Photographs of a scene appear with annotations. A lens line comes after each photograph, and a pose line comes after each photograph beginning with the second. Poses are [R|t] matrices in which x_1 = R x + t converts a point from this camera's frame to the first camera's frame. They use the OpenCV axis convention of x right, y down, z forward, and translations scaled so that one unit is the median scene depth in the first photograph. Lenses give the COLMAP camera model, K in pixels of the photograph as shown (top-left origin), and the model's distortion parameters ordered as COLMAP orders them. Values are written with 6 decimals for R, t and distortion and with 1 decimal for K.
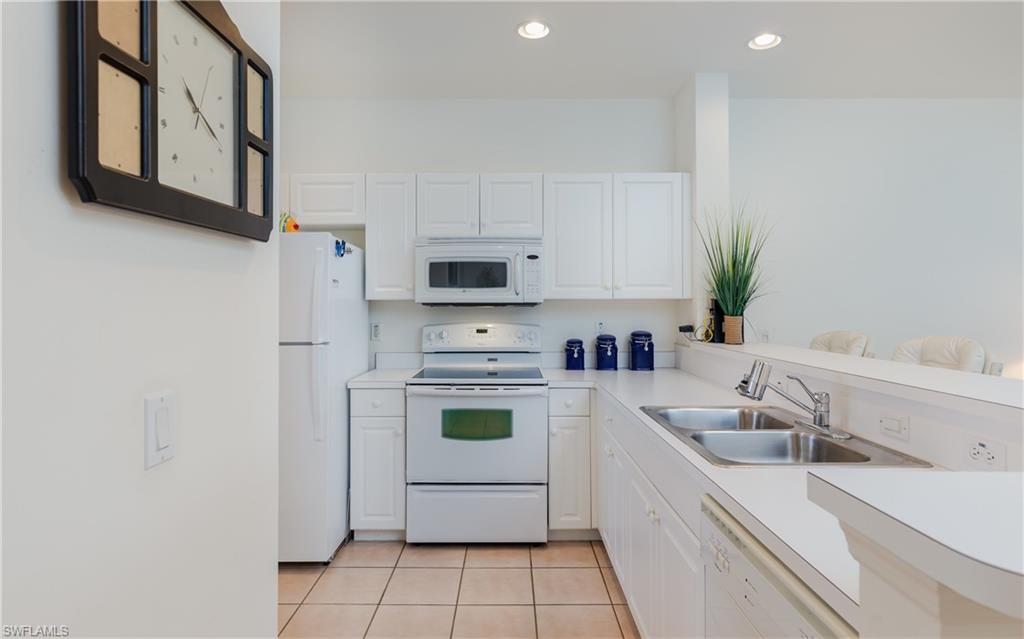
lens RADIAL K [[554.1, 0, 511.5], [0, 554.1, 304.4], [0, 0, 1]] dist [0.003149, -0.000028]
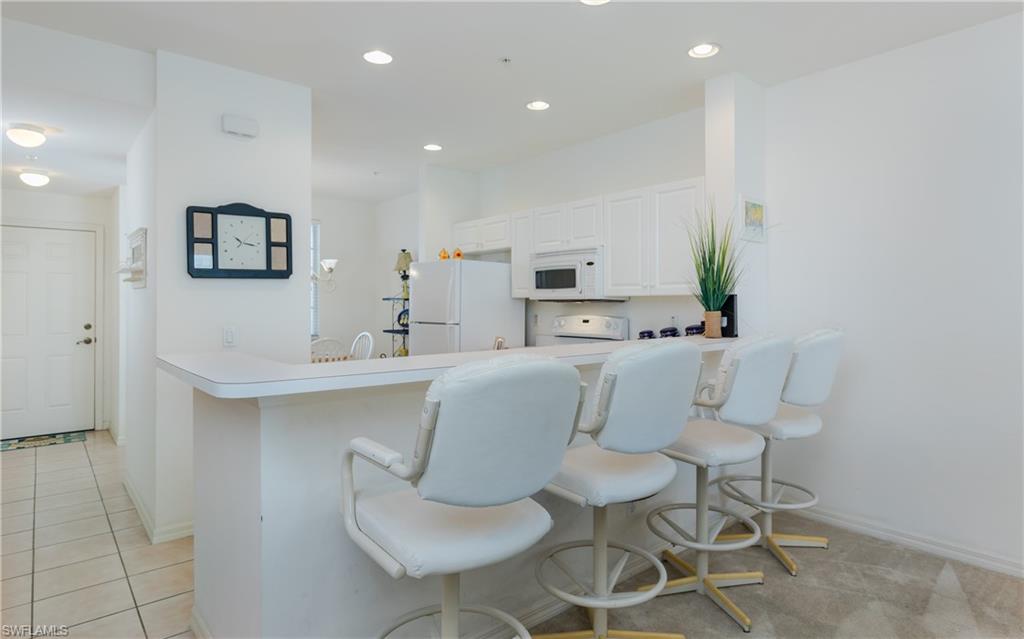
lens RADIAL K [[564.4, 0, 511.4], [0, 564.4, 293.0], [0, 0, 1]] dist [-0.002858, -0.000621]
pose [[0.643454, -0.013745, -0.765361, 0.923672], [0.003235, 0.999879, -0.015237, 0.001847], [0.765478, 0.007328, 0.643421, 0.020009]]
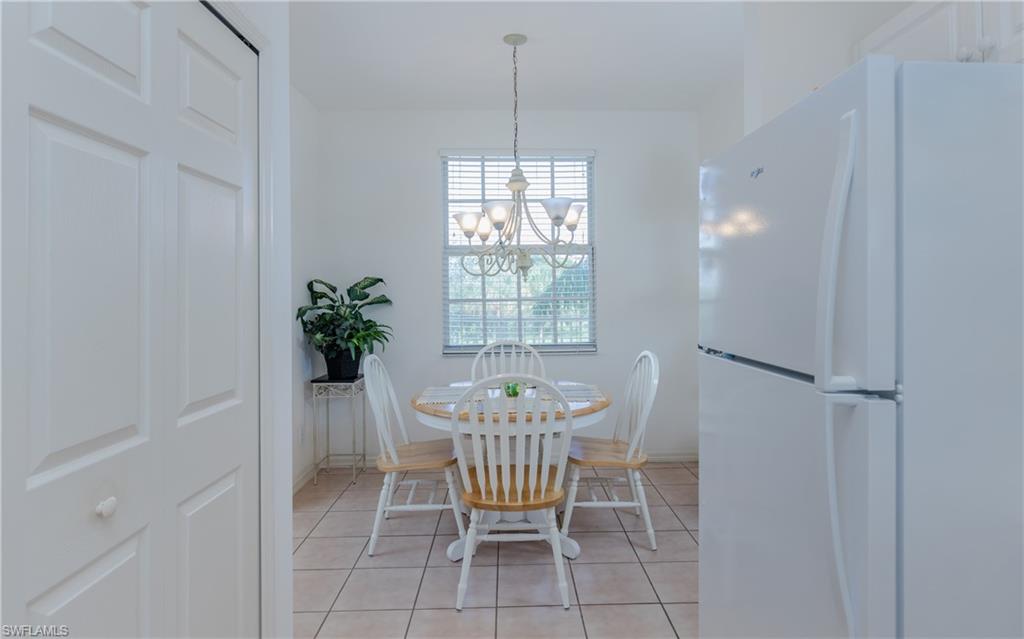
lens RADIAL K [[547.9, 0, 514.4], [0, 547.9, 288.2], [0, 0, 1]] dist [0.000768, 0.000249]
pose [[0.031918, -0.007121, -0.999465, -0.012789], [0.012342, 0.999901, -0.006730, 0.006125], [0.999414, -0.012120, 0.032002, 0.658101]]
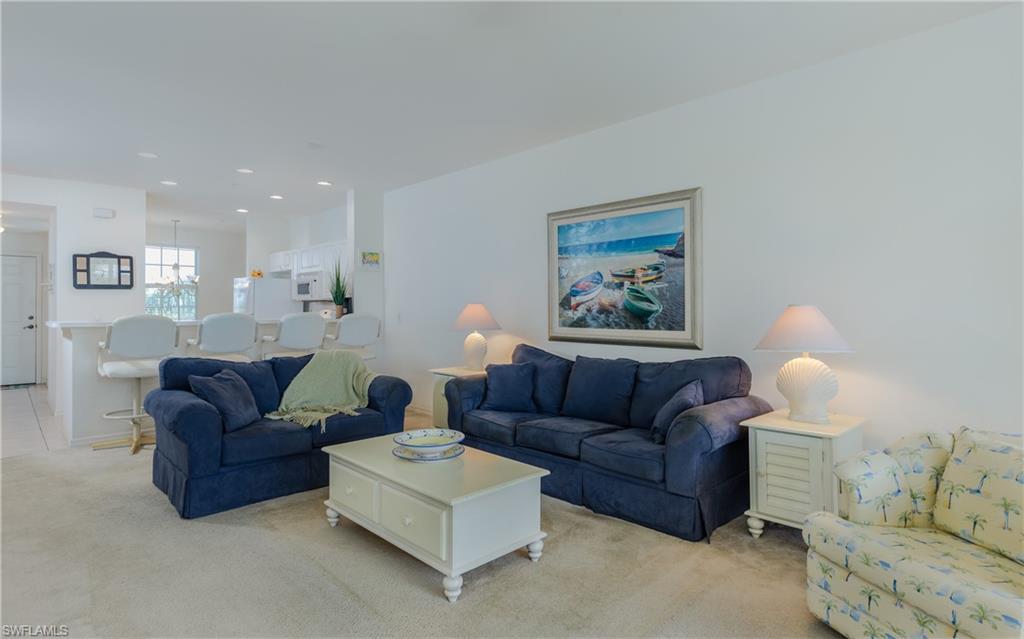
lens RADIAL K [[539.0, 0, 505.1], [0, 539.0, 299.2], [0, 0, 1]] dist [-0.001952, -0.000283]
pose [[0.684931, -0.010559, -0.728532, 2.251250], [0.001906, 0.999918, -0.012701, 0.022979], [0.728606, 0.007311, 0.684894, 0.026054]]
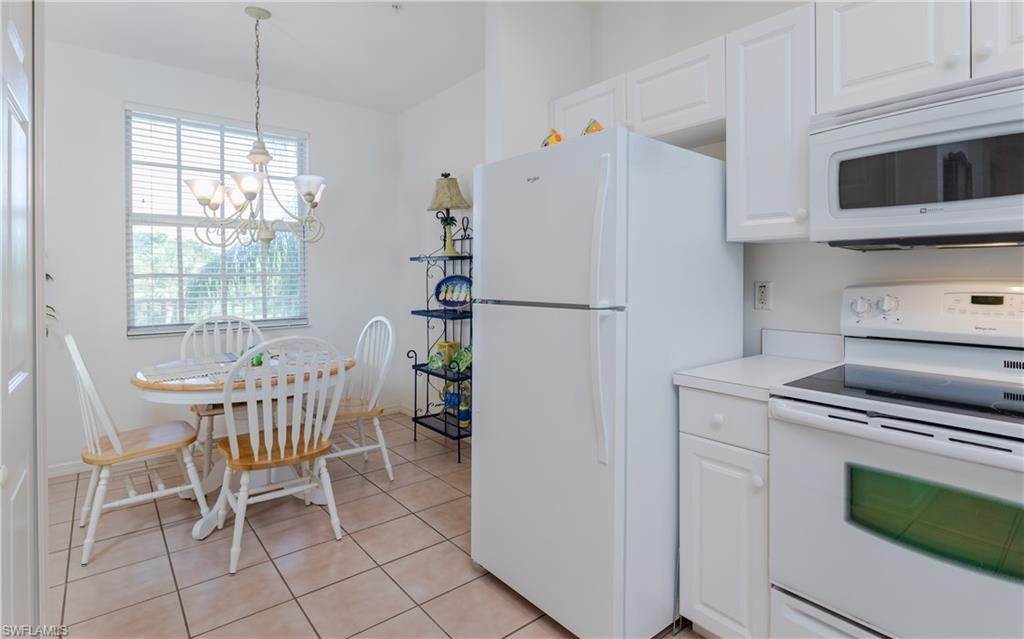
lens RADIAL K [[515.6, 0, 524.2], [0, 515.6, 278.2], [0, 0, 1]] dist [0.000180, -0.000113]
pose [[0.641863, 0.002493, -0.766815, 0.030653], [0.004539, 0.999965, 0.007050, 0.027536], [0.766806, -0.008006, 0.641829, 0.472926]]
